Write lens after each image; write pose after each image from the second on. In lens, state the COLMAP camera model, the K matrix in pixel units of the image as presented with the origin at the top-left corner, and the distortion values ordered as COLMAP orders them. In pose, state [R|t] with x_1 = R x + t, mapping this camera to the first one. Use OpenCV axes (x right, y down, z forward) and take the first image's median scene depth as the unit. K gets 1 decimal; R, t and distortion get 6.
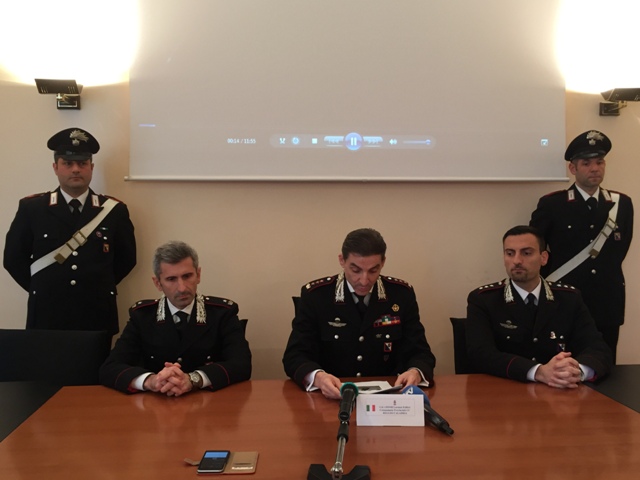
lens RADIAL K [[647.6, 0, 321.6], [0, 647.6, 235.8], [0, 0, 1]] dist [0.051098, 0.000000]
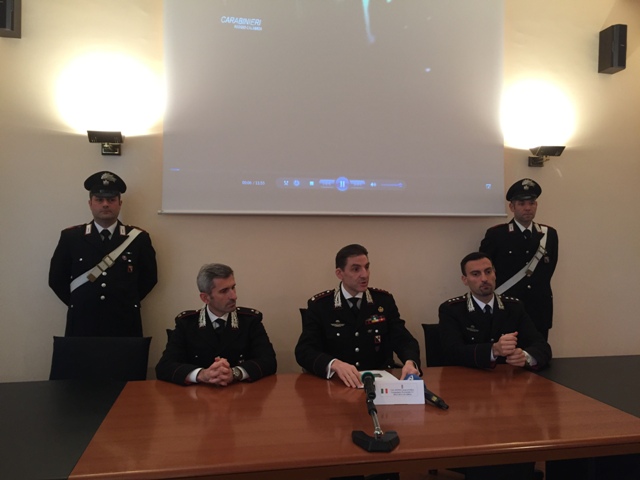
lens RADIAL K [[551.3, 0, 322.7], [0, 551.3, 238.9], [0, 0, 1]] dist [0.076916, -0.076072]
pose [[0.996310, 0.003421, 0.085762, -0.083019], [-0.000062, 0.999234, -0.039134, 0.003046], [-0.085830, 0.038984, 0.995547, -0.061131]]
